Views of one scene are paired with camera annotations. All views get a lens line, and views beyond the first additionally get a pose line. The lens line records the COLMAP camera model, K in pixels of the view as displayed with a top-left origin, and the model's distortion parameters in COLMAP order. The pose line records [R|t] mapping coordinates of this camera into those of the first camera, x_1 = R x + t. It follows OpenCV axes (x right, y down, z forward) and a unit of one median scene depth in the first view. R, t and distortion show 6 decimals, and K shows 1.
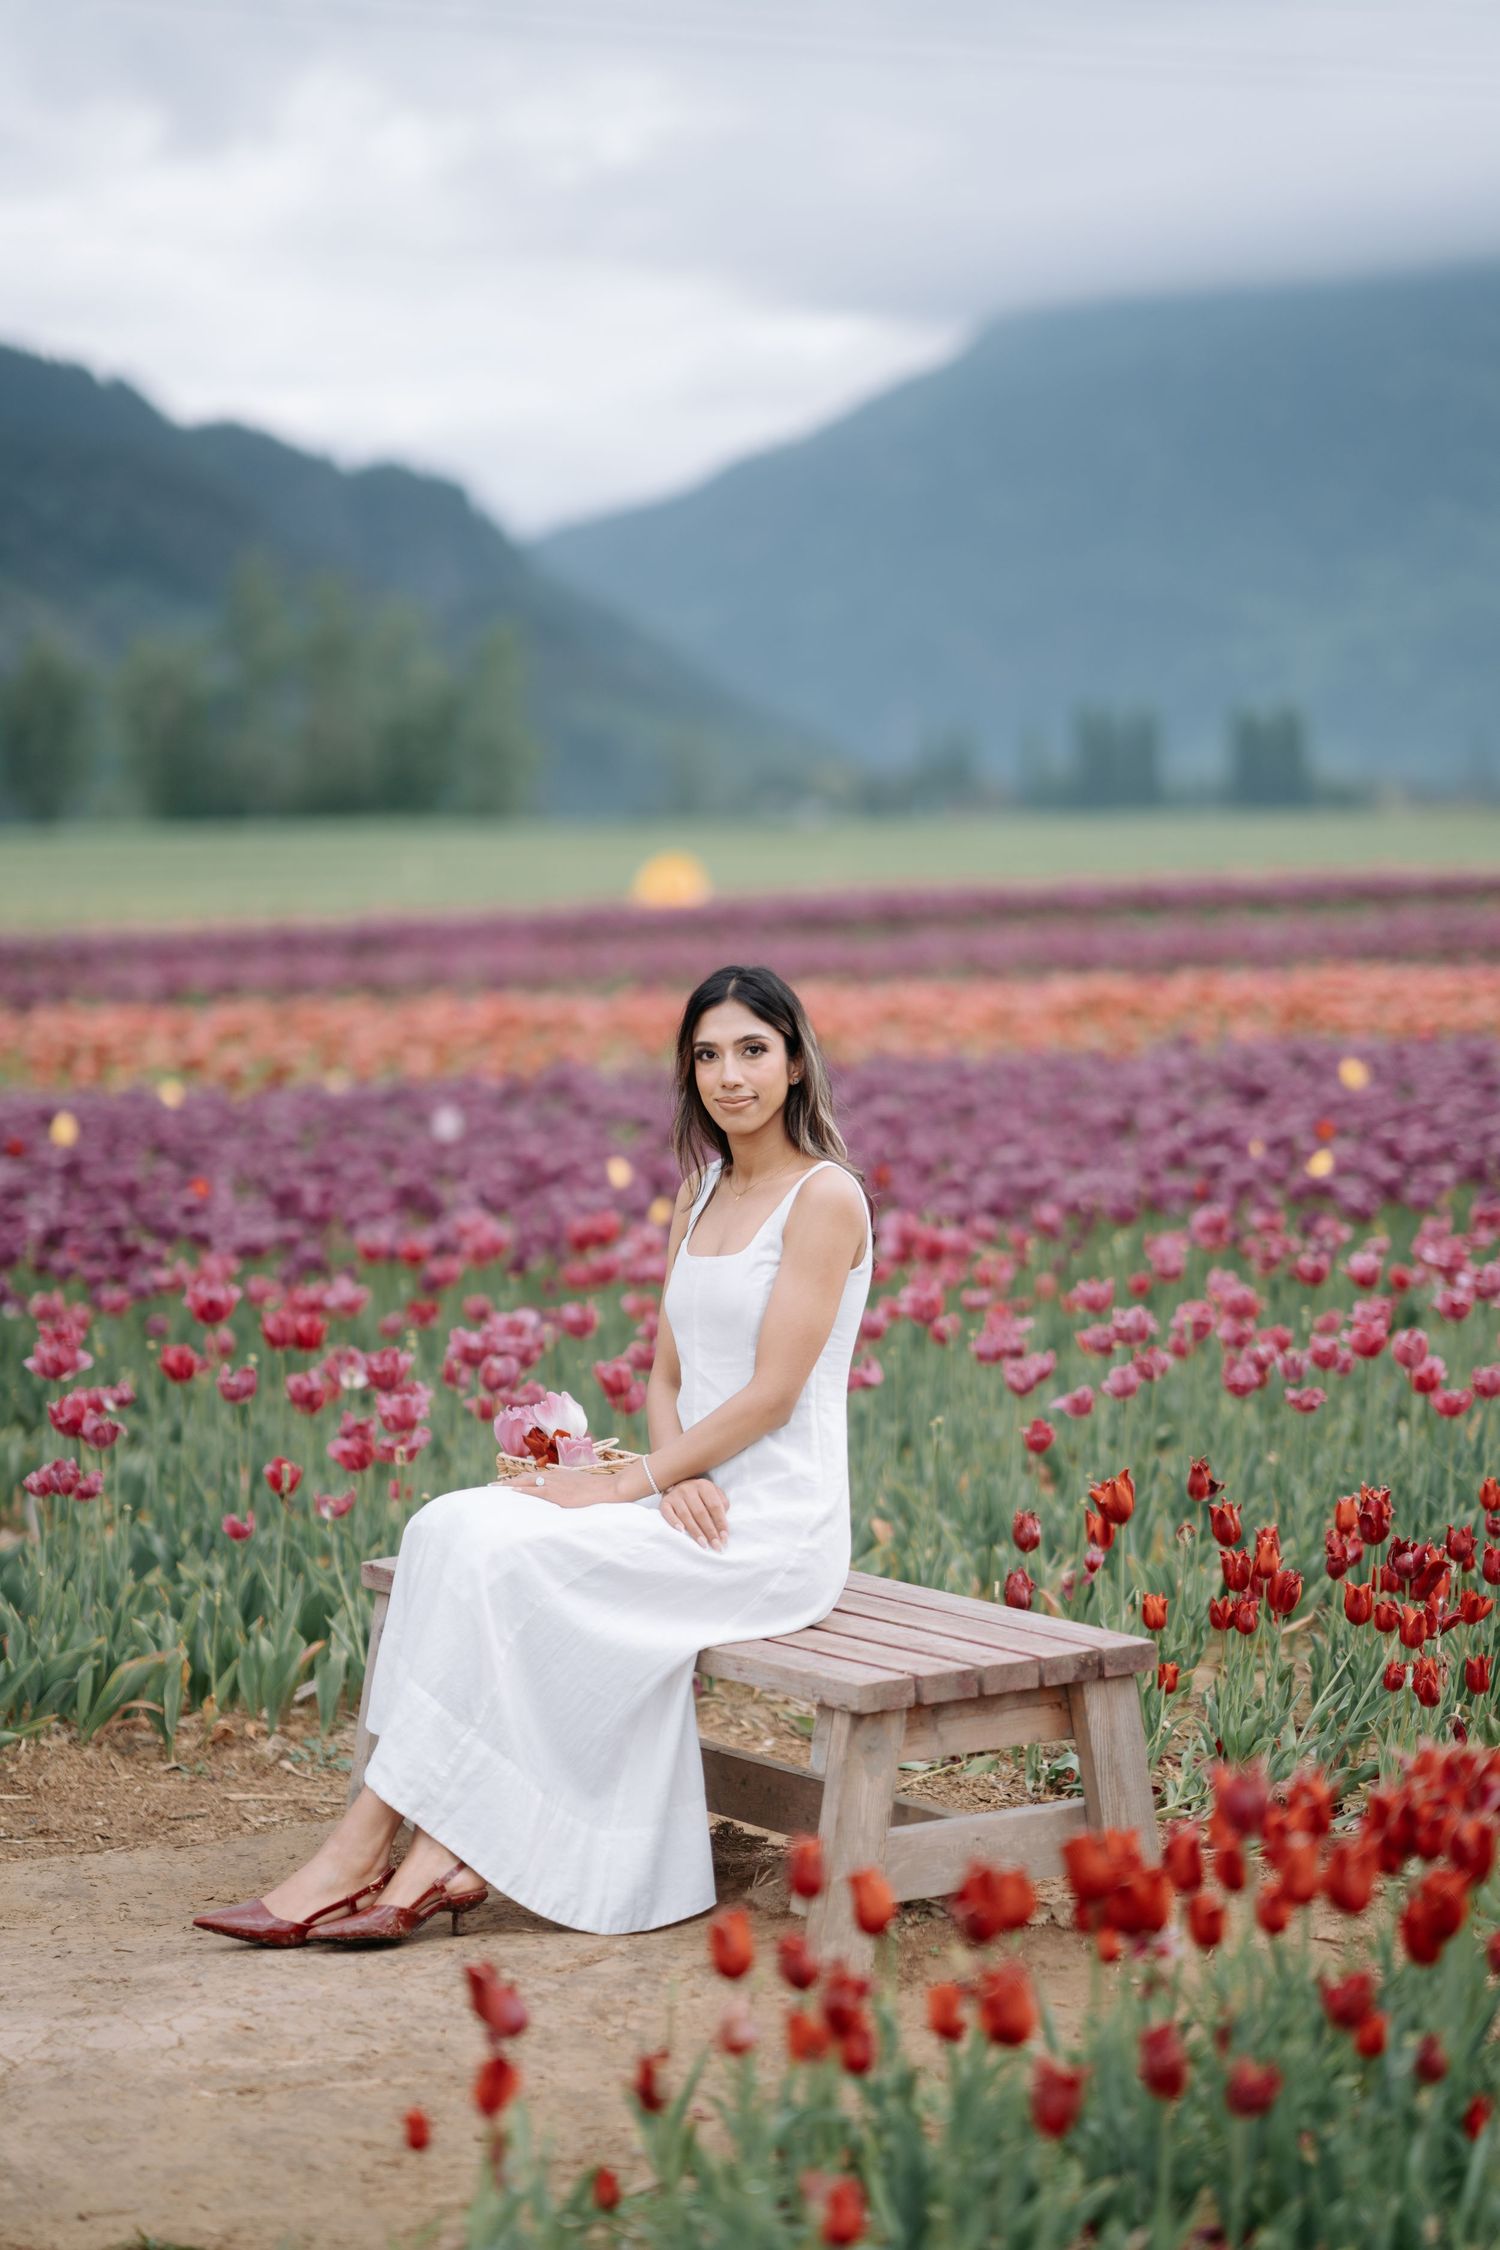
lens RADIAL K [[5400.9, 0, 741.3], [0, 5400.9, 1111.3], [0, 0, 1]] dist [0.216885, 0.000000]
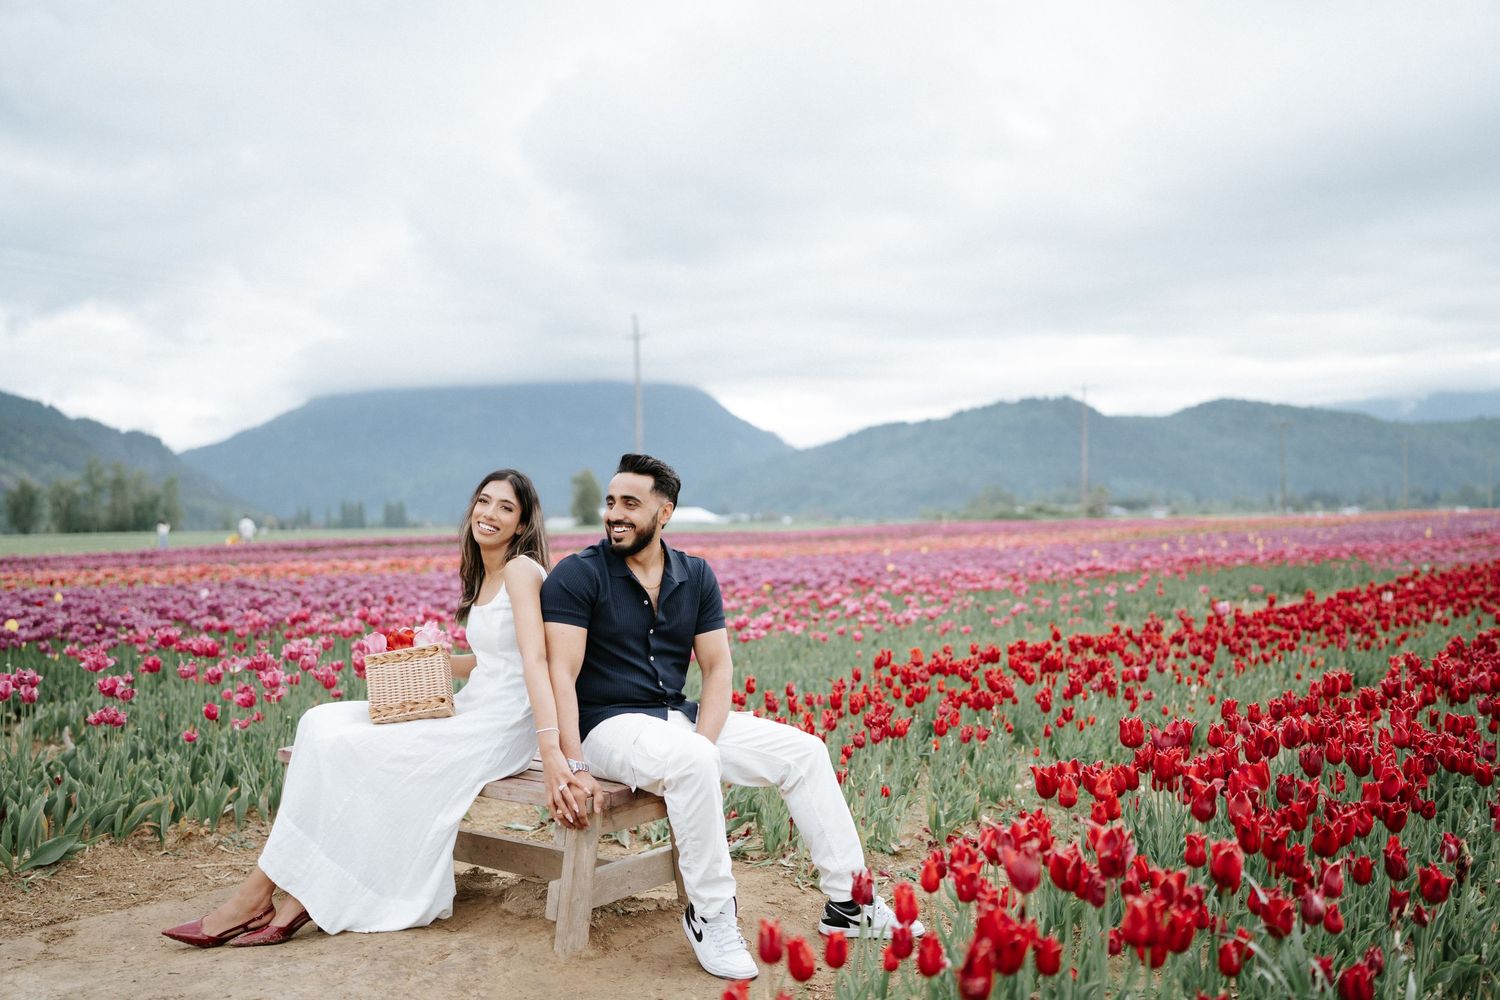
lens RADIAL K [[1440.3, 0, 759.1], [0, 1440.3, 497.2], [0, 0, 1]] dist [-0.001930, 0.000000]
pose [[0.941022, 0.004163, 0.338320, -0.084403], [0.022456, 0.996951, -0.074728, 0.033849], [-0.337599, 0.077918, 0.938059, 0.432018]]
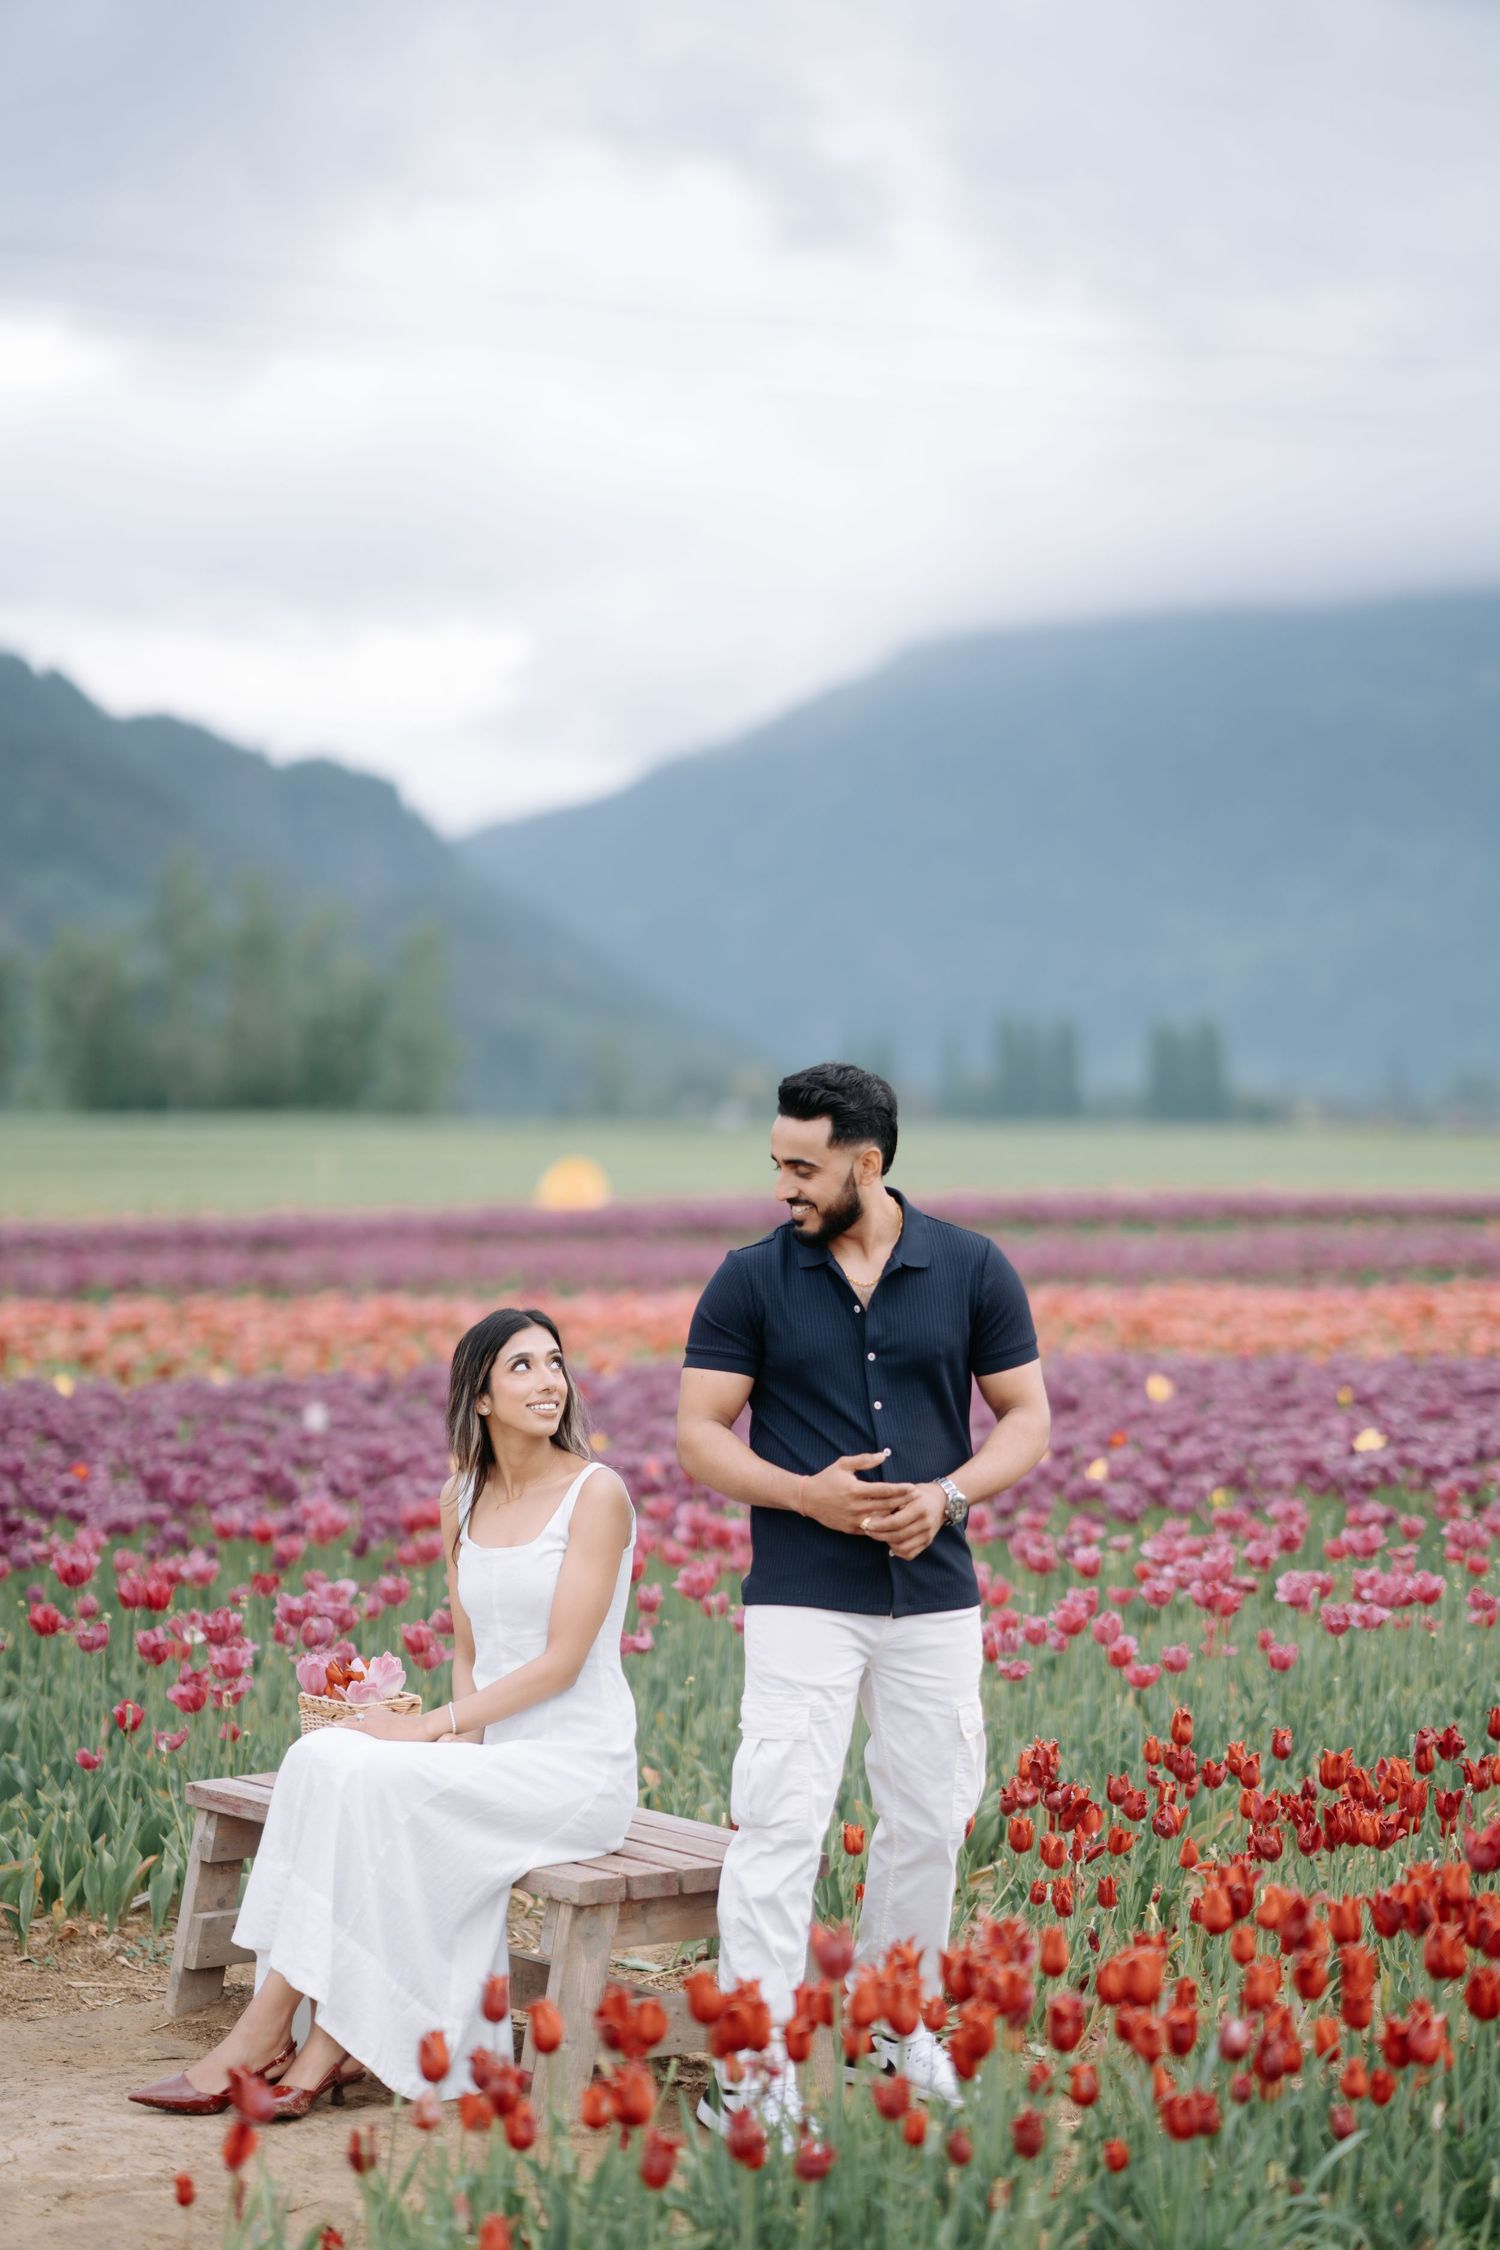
lens RADIAL K [[5400.9, 0, 747.2], [0, 5400.9, 1138.9], [0, 0, 1]] dist [0.216885, 0.000000]
pose [[0.999641, 0.021826, 0.015564, 0.025569], [-0.021015, 0.998500, -0.050549, -0.000836], [-0.016644, 0.050204, 0.998600, -0.166560]]
